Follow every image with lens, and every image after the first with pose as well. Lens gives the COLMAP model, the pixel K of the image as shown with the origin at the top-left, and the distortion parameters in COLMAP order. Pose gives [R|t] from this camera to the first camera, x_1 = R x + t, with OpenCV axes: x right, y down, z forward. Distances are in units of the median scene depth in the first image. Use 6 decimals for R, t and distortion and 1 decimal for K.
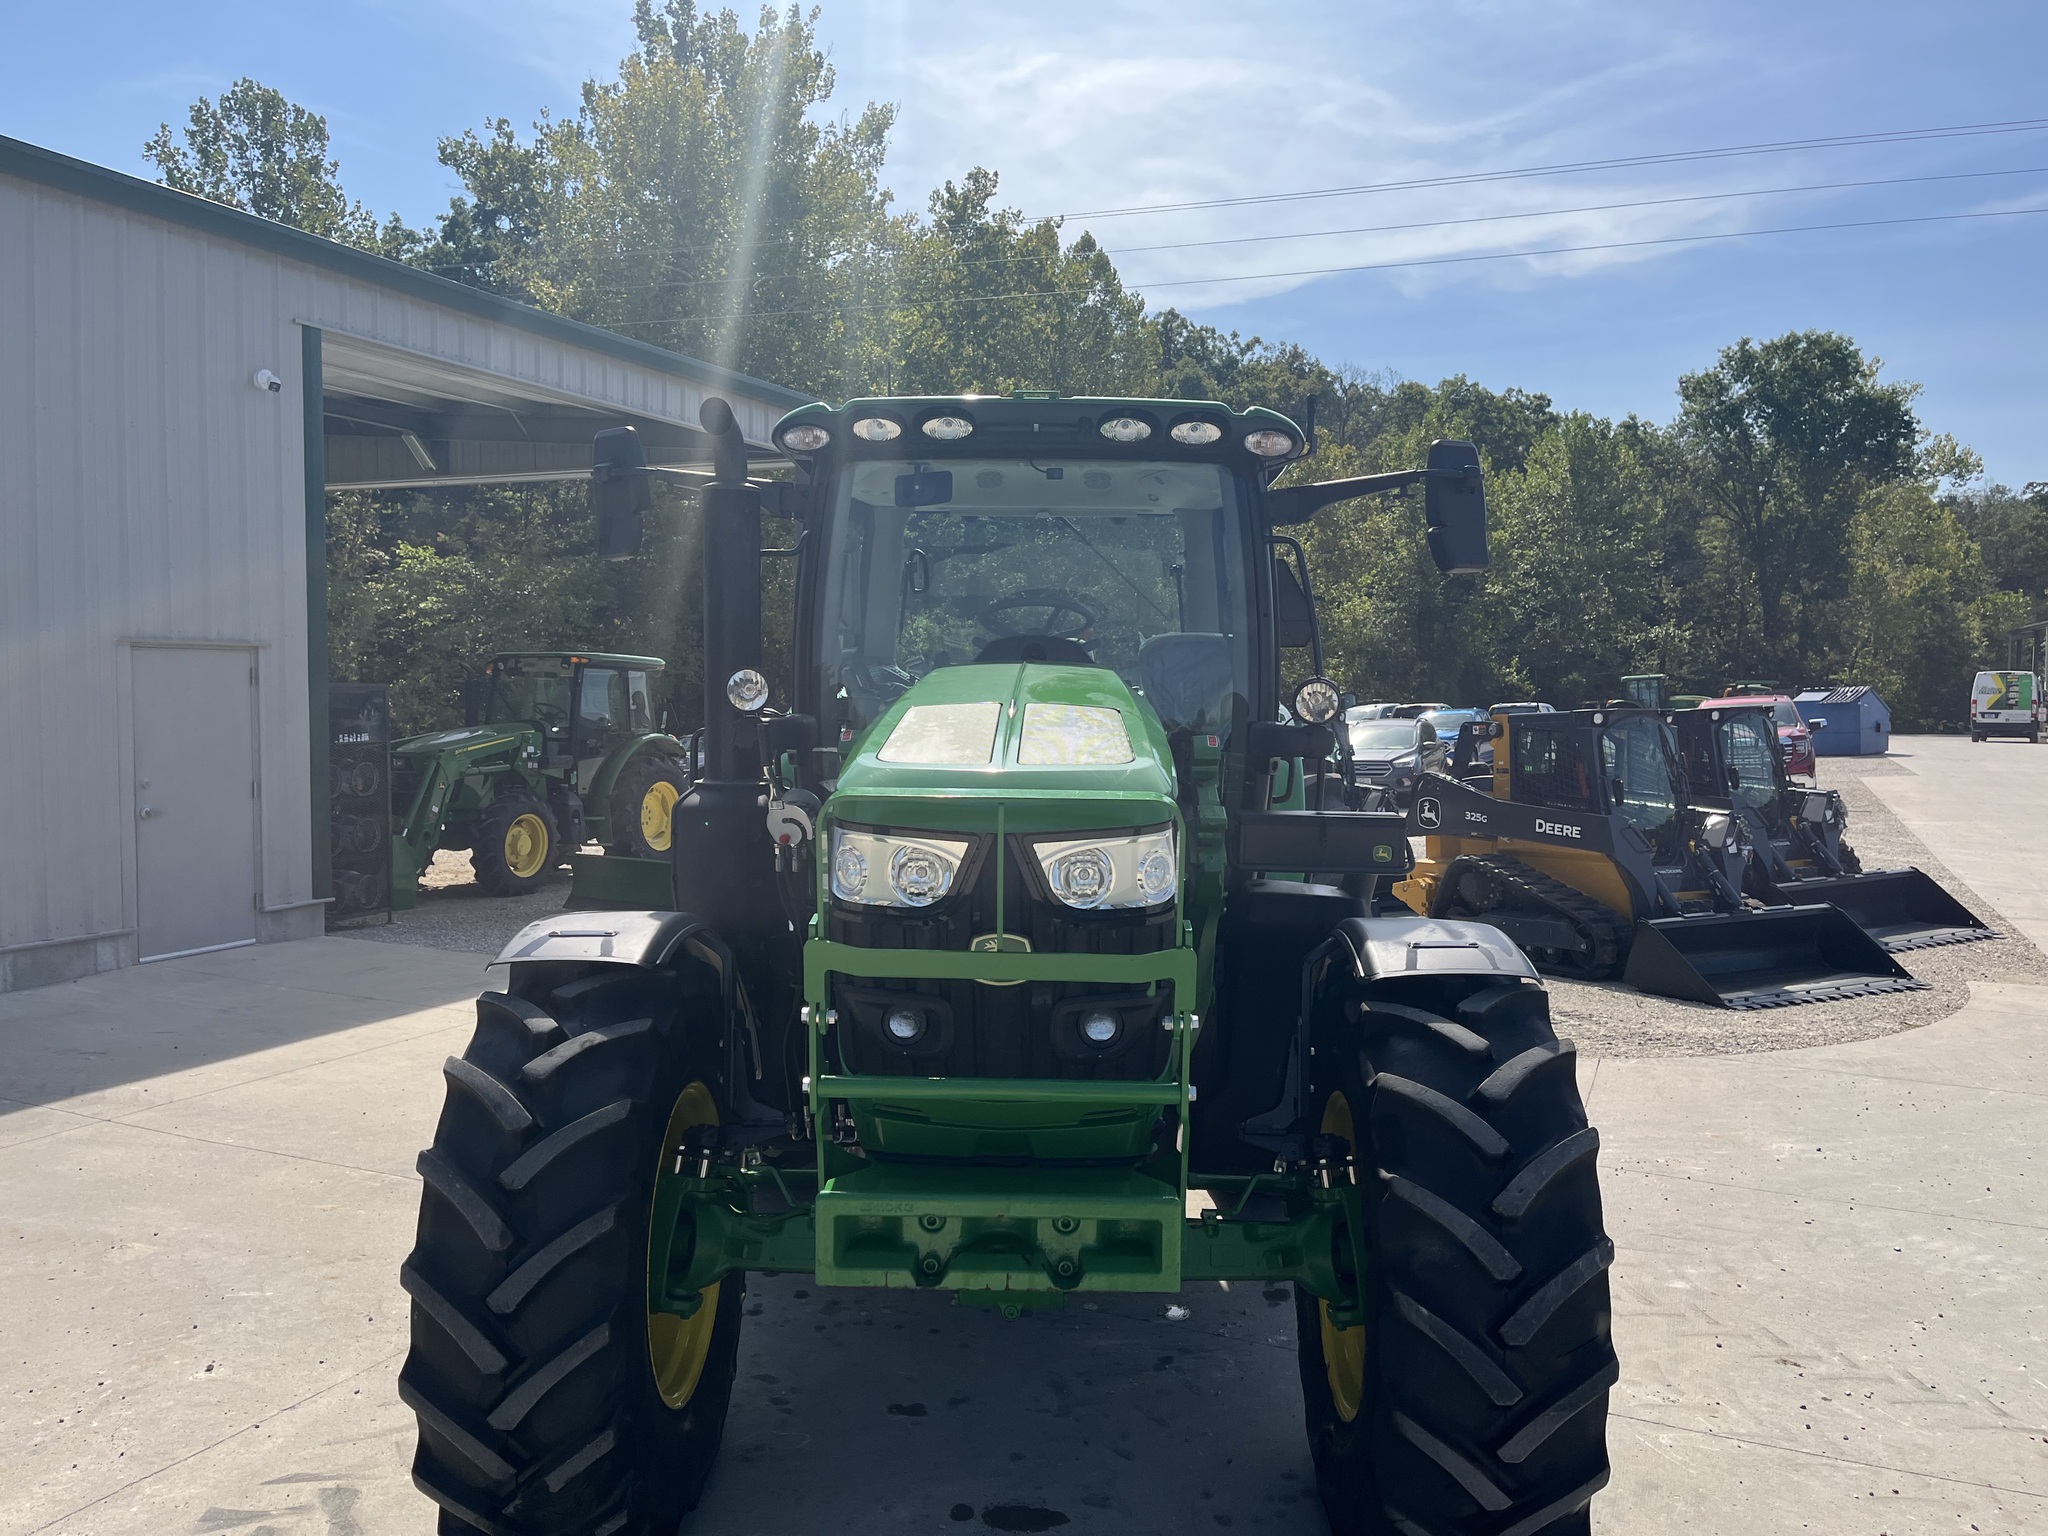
lens RADIAL K [[1554.9, 0, 1017.5], [0, 1554.9, 765.1], [0, 0, 1]] dist [0.069640, -0.088933]
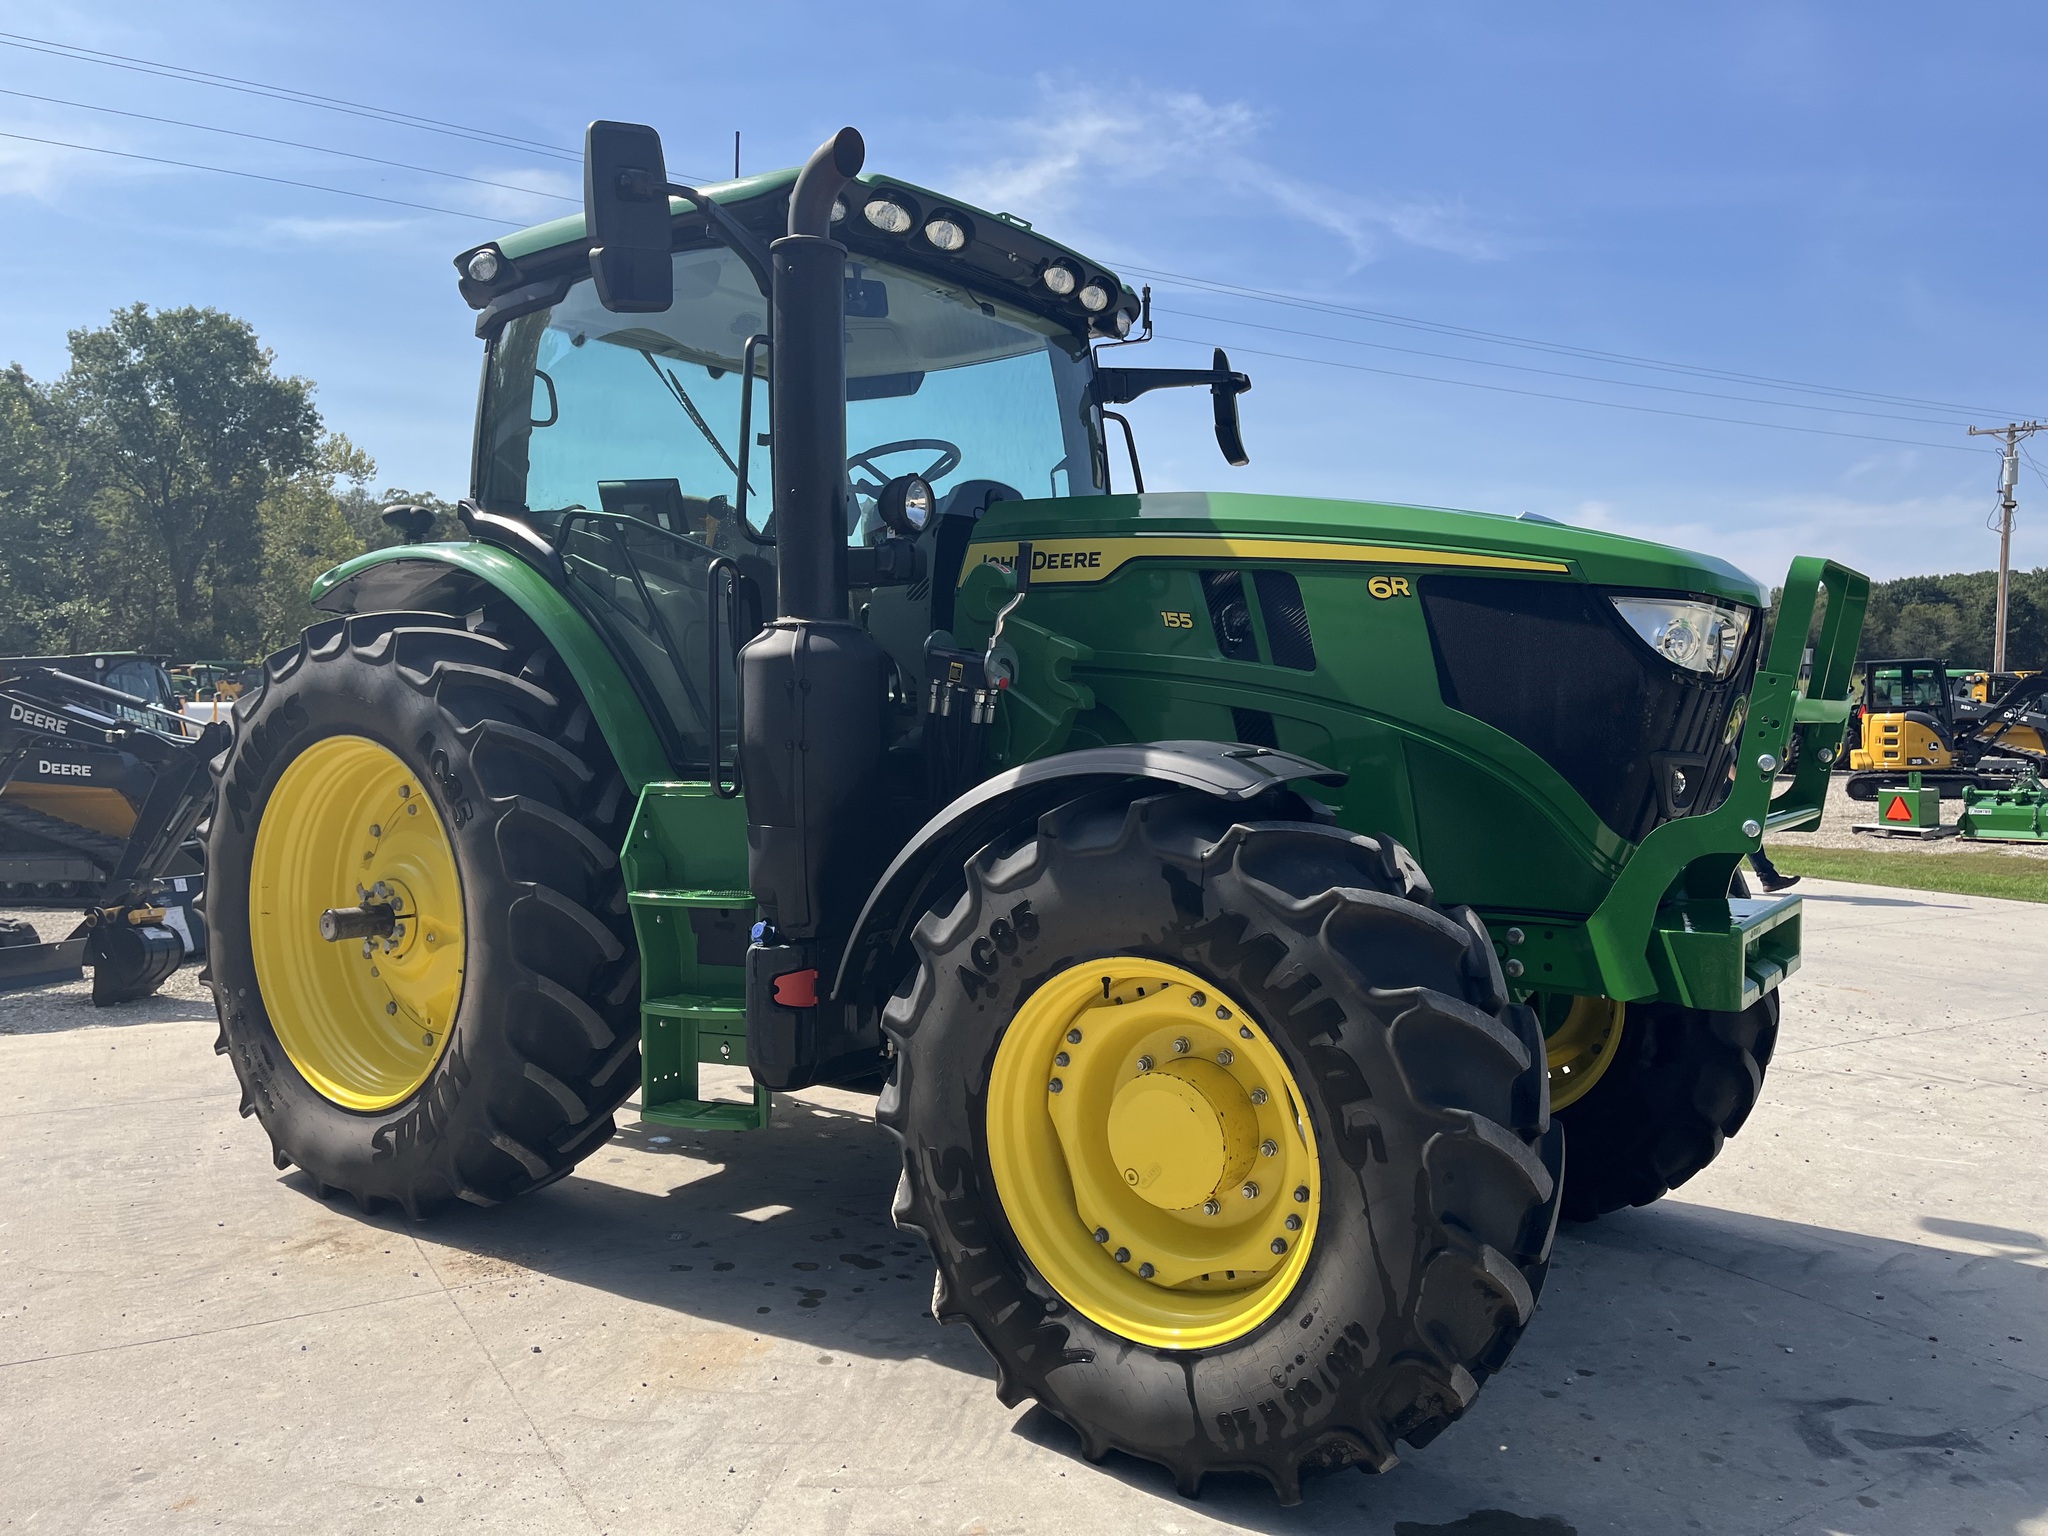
lens RADIAL K [[1556.7, 0, 1035.0], [0, 1556.7, 780.4], [0, 0, 1]] dist [0.073070, -0.100984]
pose [[0.555162, -0.051099, 0.830171, -0.302158], [0.038665, 0.998617, 0.035611, 0.025176], [-0.830843, 0.012329, 0.556370, 0.182027]]
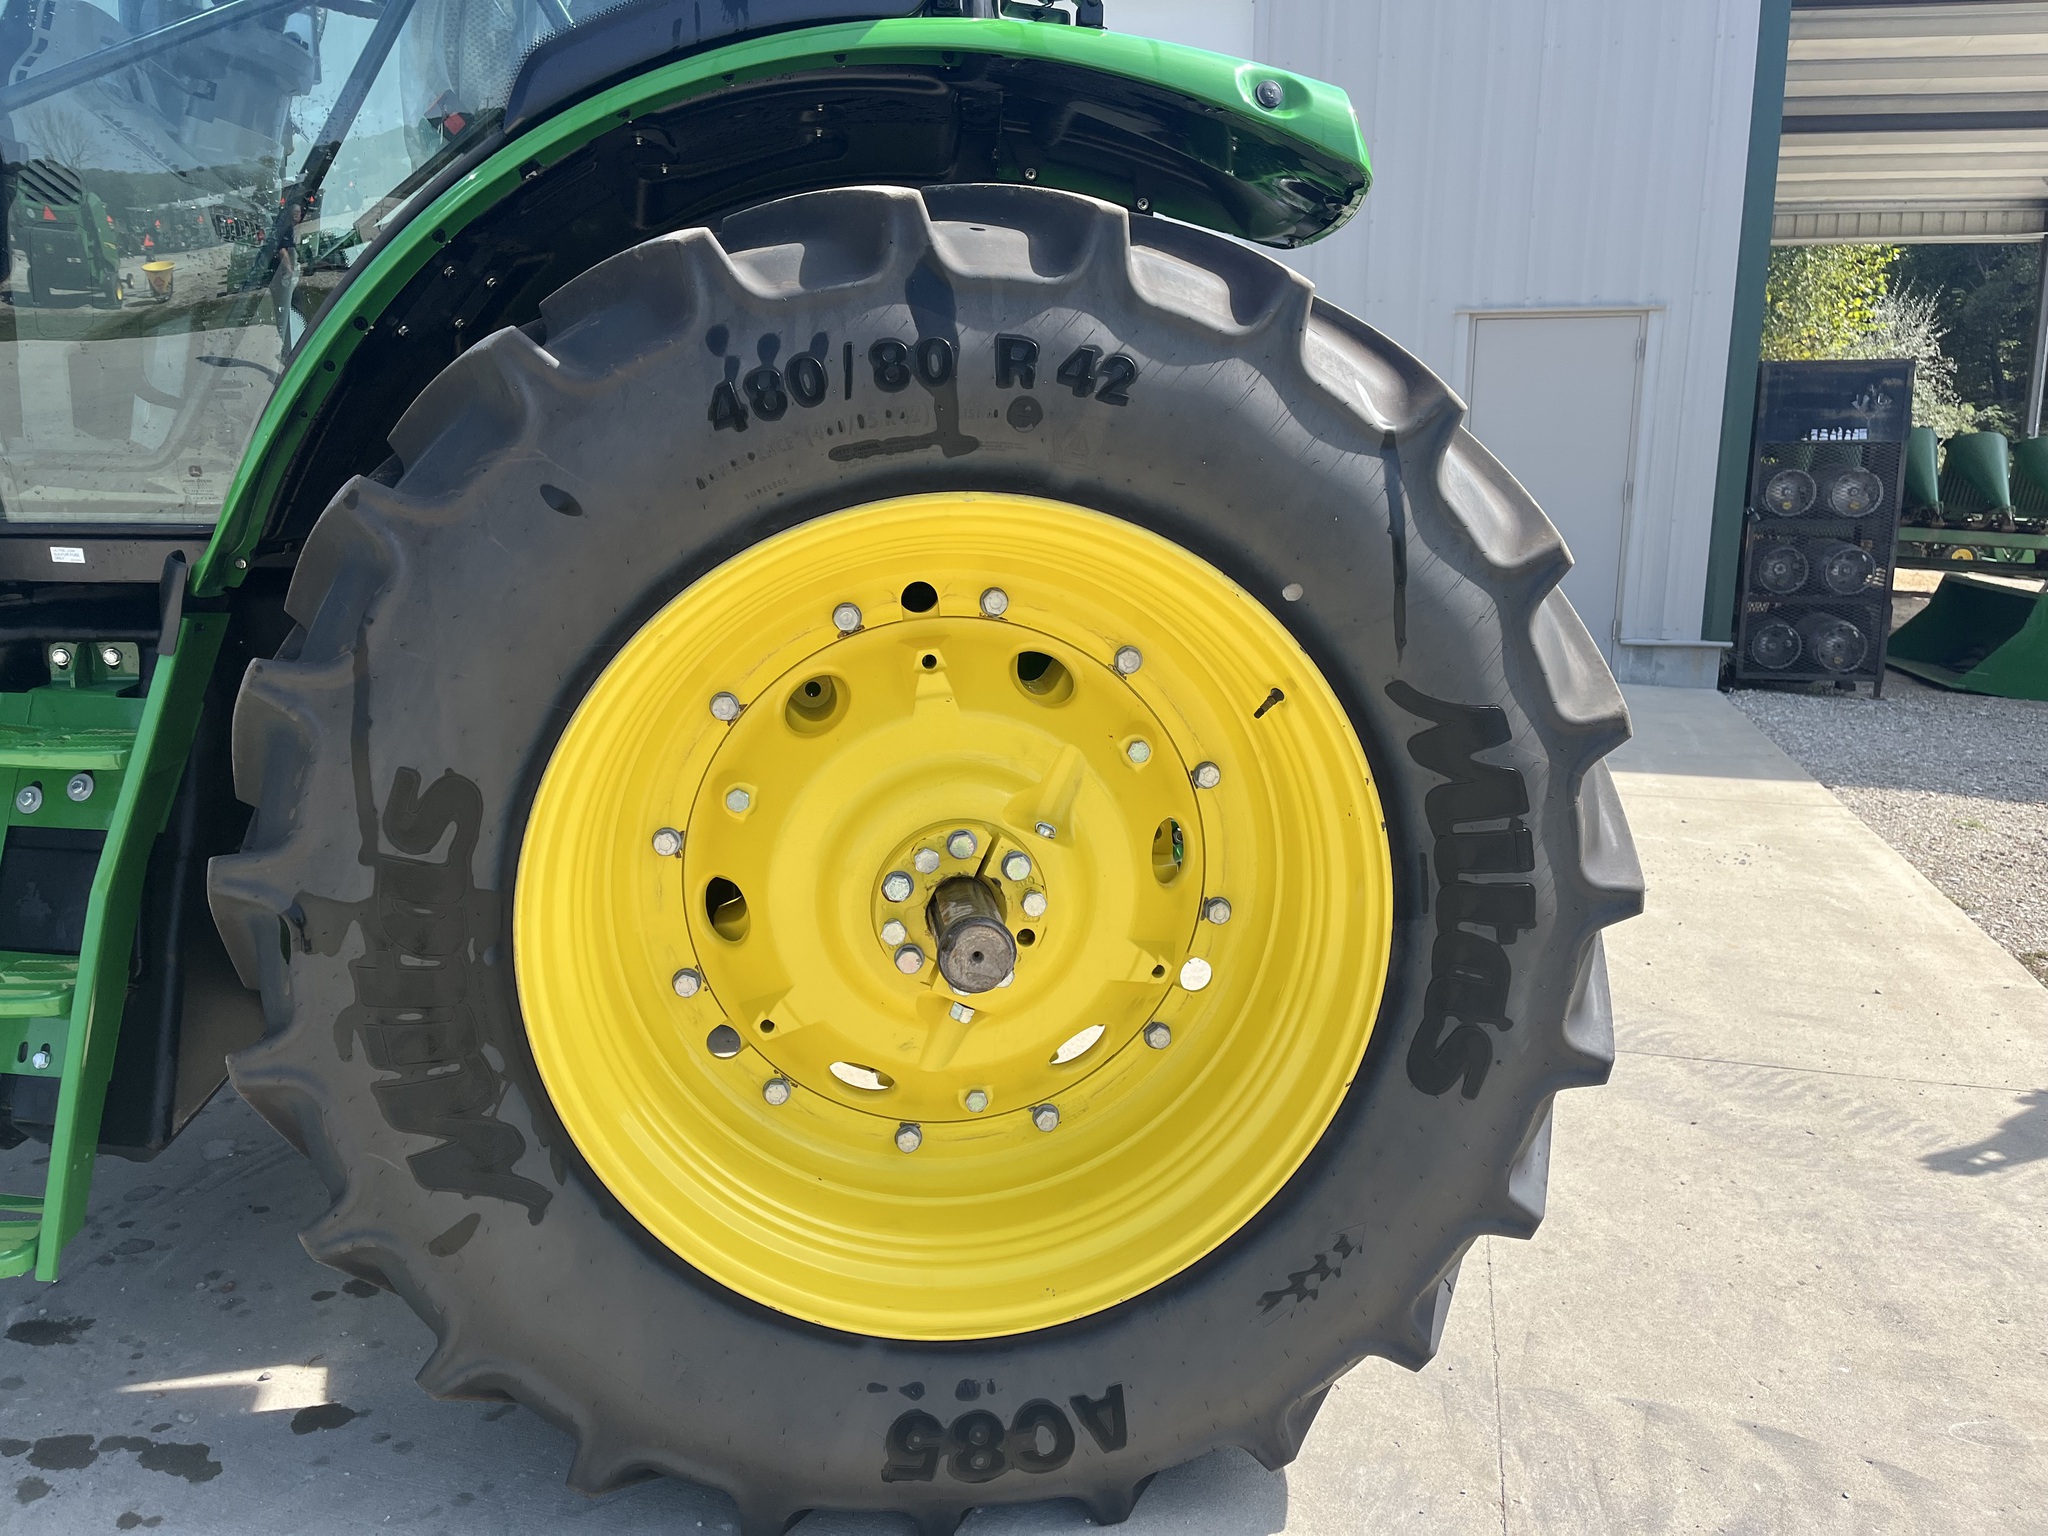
lens RADIAL K [[1529.2, 0, 1024.0], [0, 1529.2, 768.0], [0, 0, 1]] dist [0.077112, -0.104613]
pose [[0.167359, 0.193215, -0.966778, 0.245416], [-0.056874, 0.980867, 0.186185, 0.022135], [0.984254, 0.023824, 0.175145, 0.491713]]
